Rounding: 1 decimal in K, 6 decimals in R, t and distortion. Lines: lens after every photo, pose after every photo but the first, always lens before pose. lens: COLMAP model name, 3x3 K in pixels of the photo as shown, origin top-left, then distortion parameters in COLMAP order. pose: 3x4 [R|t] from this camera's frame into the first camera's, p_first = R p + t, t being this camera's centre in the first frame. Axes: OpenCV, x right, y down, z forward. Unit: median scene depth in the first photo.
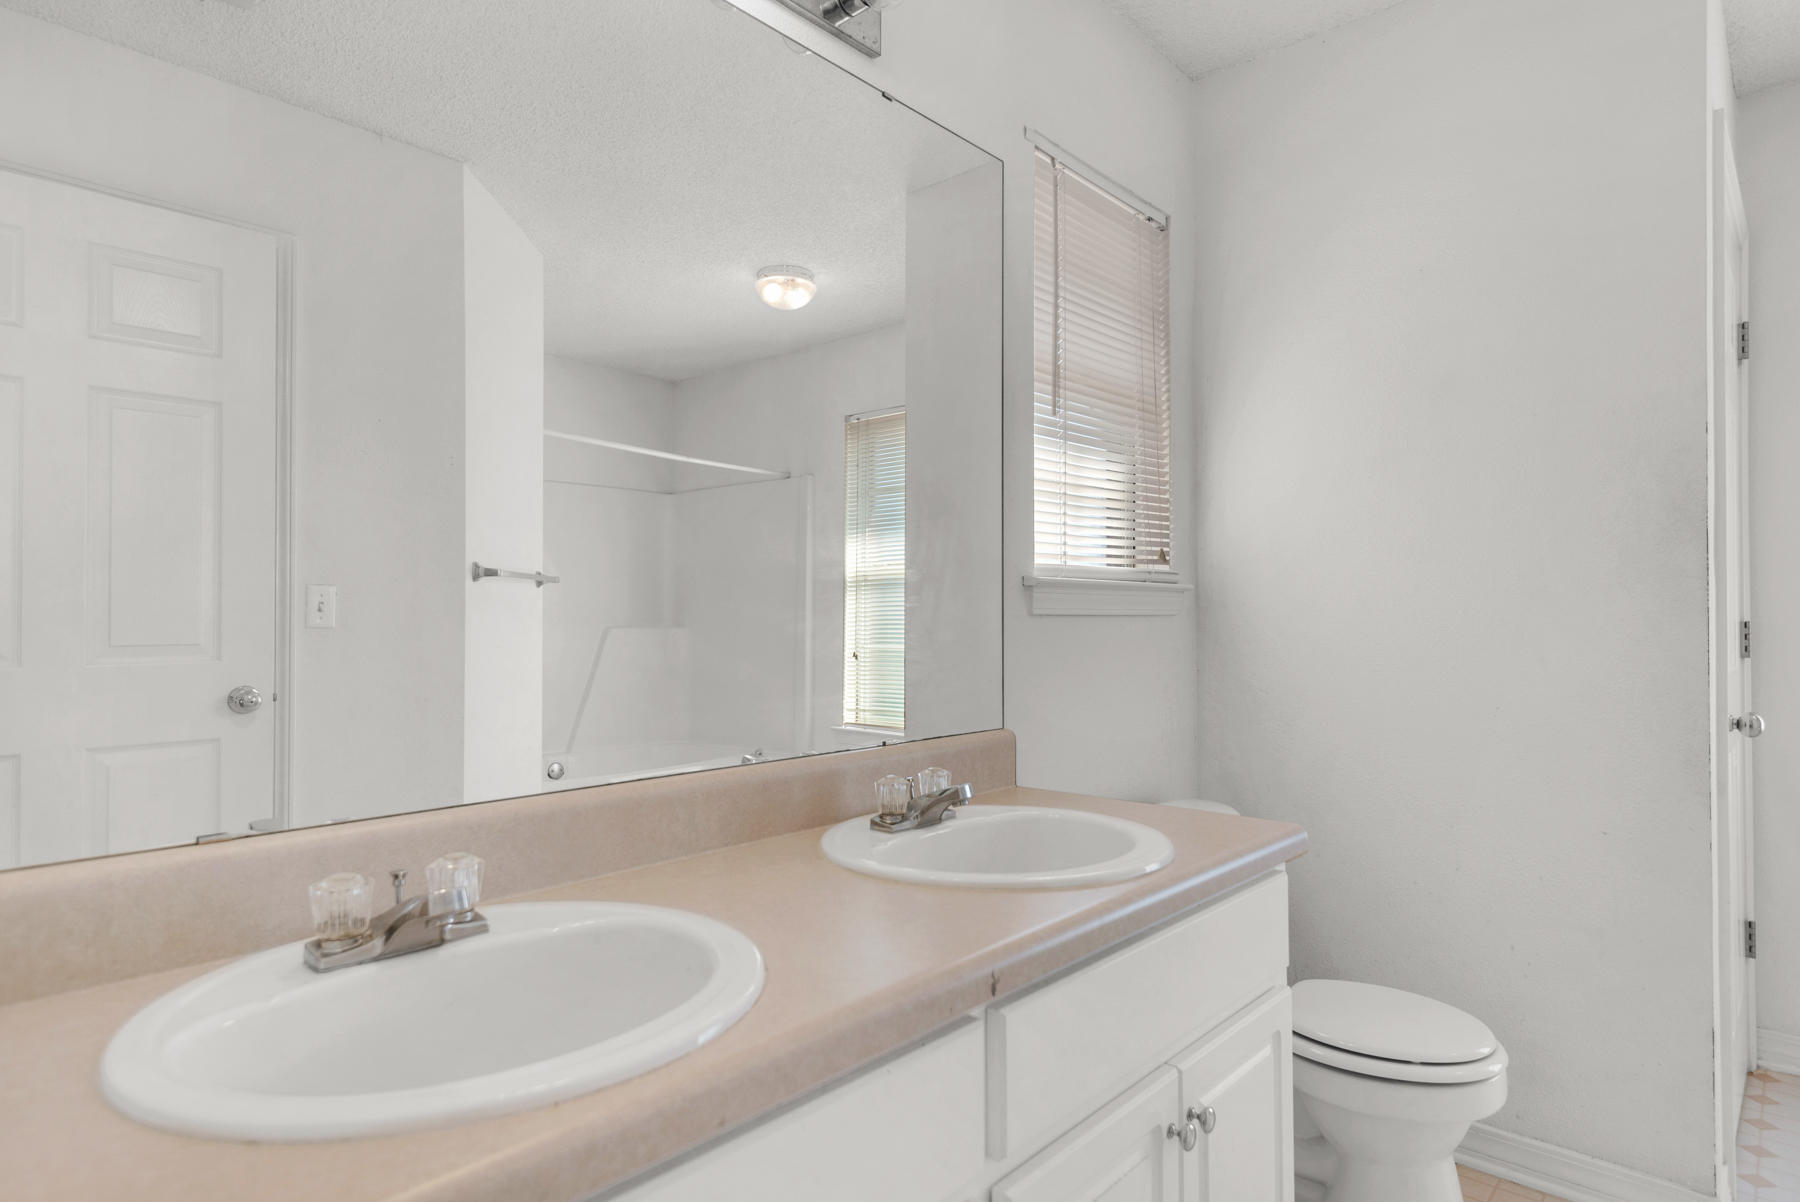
lens RADIAL K [[1015.3, 0, 907.0], [0, 1015.3, 602.6], [0, 0, 1]] dist [0.026971, -0.008901]
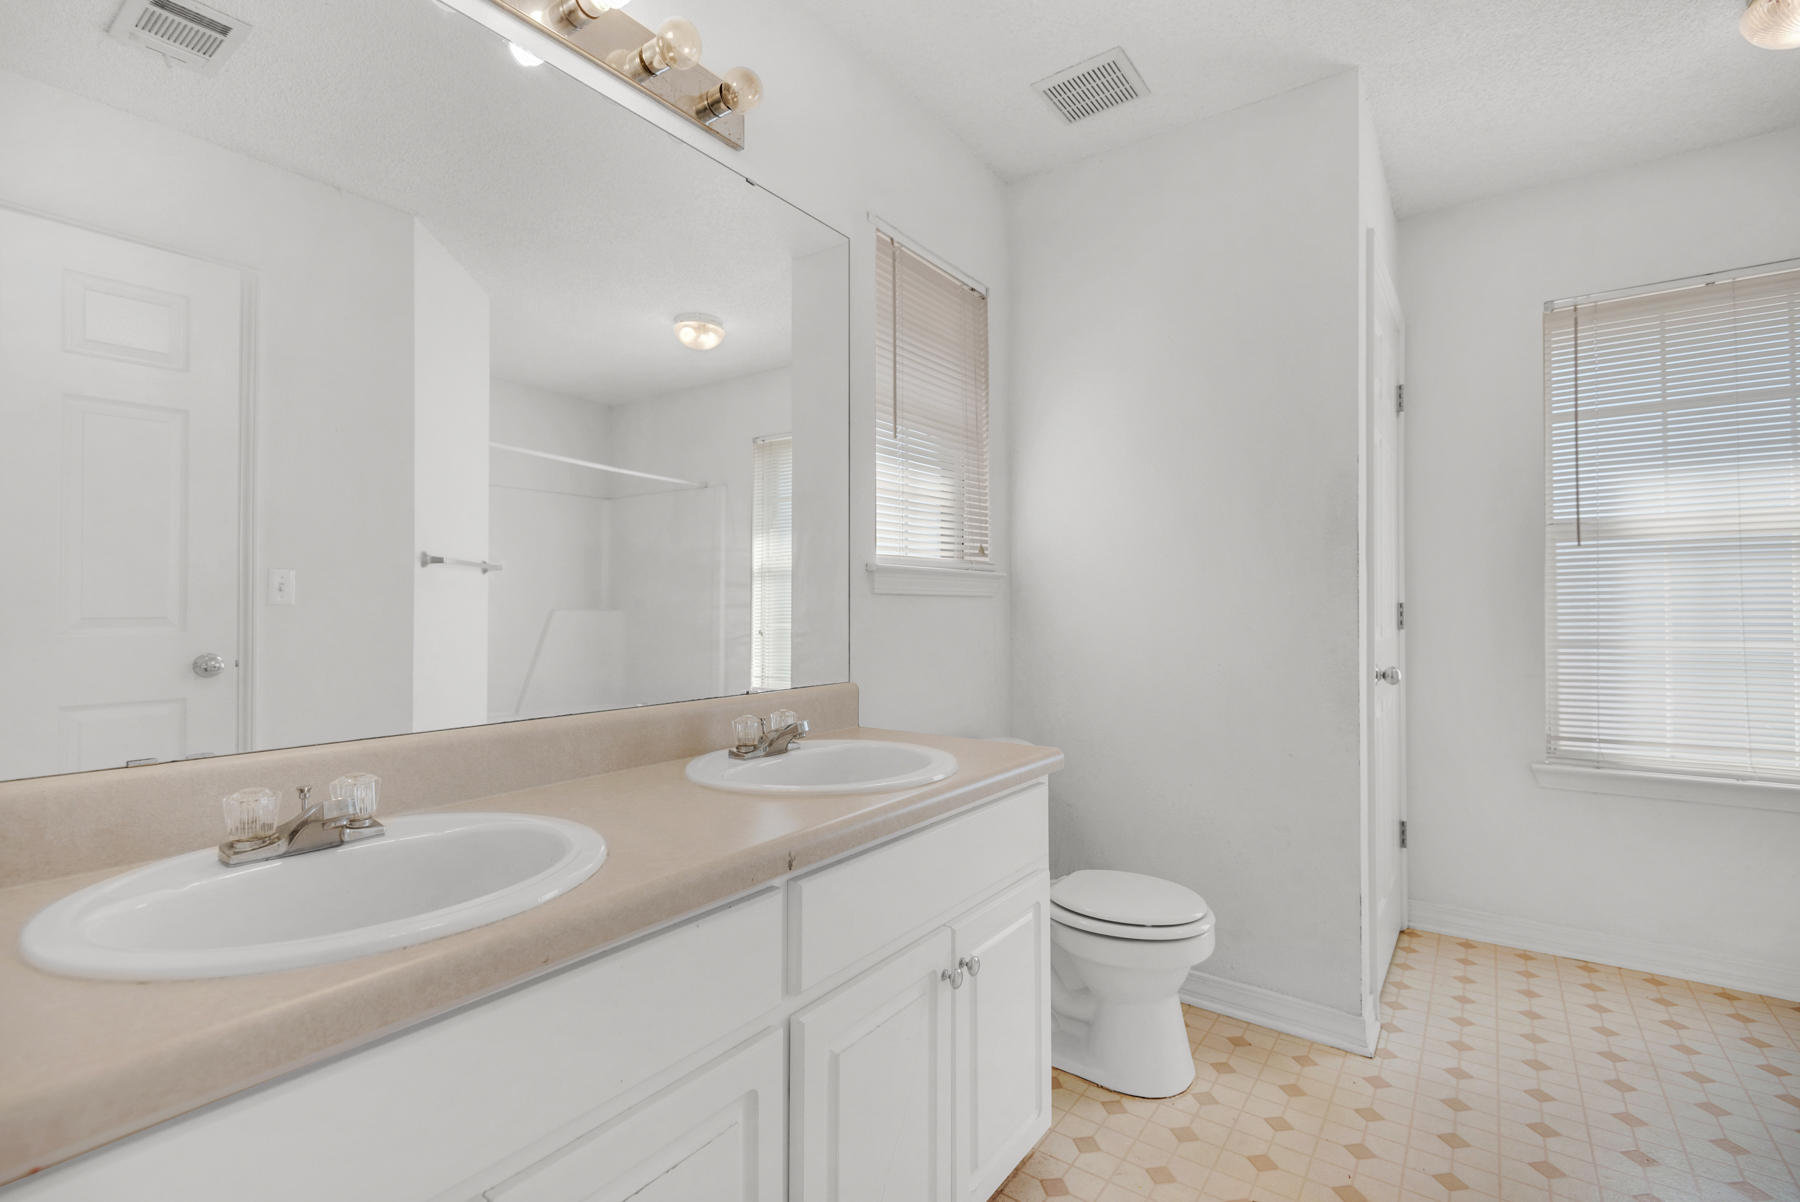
lens RADIAL K [[817.3, 0, 899.5], [0, 817.3, 594.2], [0, 0, 1]] dist [0.022146, -0.009112]
pose [[0.994109, 0.004079, 0.108304, 0.044025], [-0.004343, 0.999988, 0.002198, 0.010245], [-0.108294, -0.002655, 0.994115, -0.027477]]
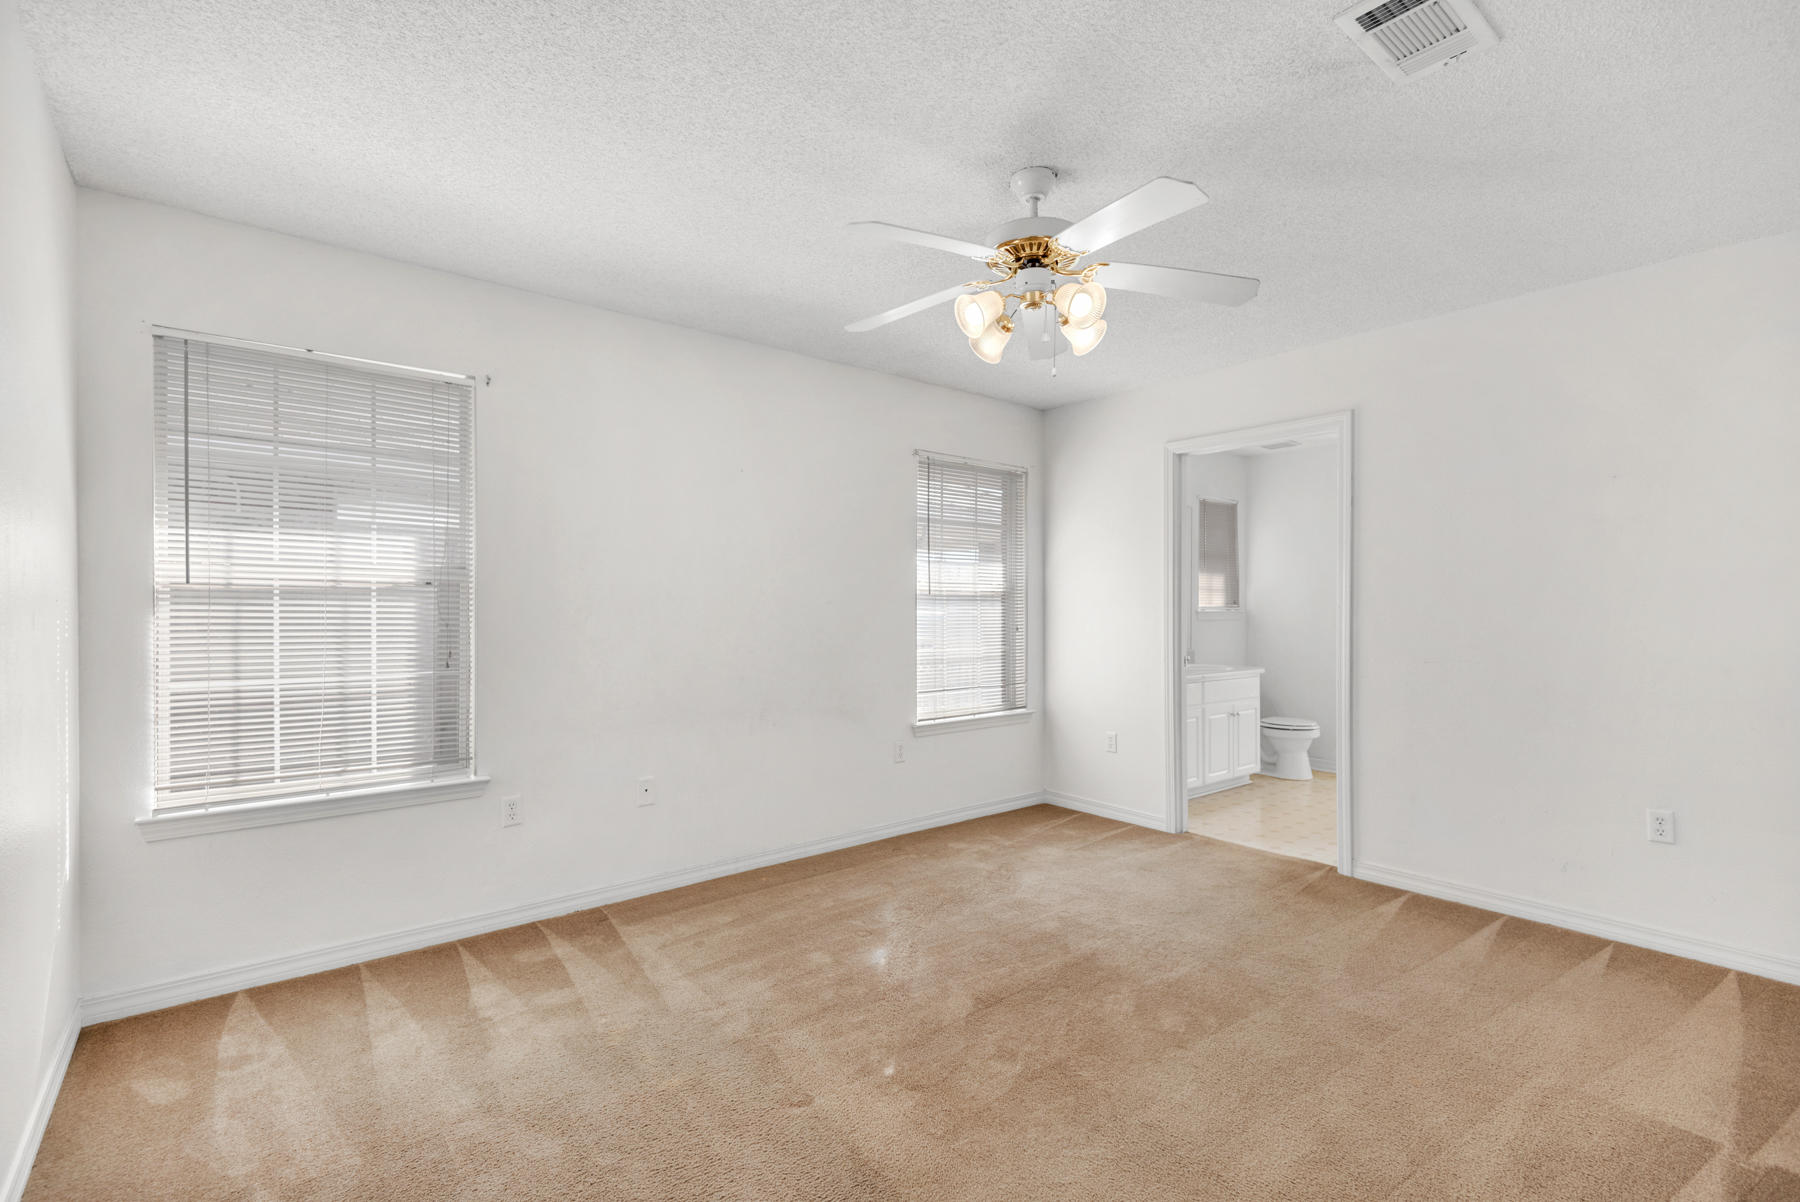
lens RADIAL K [[817.3, 0, 910.5], [0, 817.3, 618.9], [0, 0, 1]] dist [0.022146, -0.009112]
pose [[0.990883, 0.006348, -0.134579, -0.536347], [-0.004038, 0.999840, 0.017430, -0.045277], [0.134668, -0.016727, 0.990750, -2.209717]]
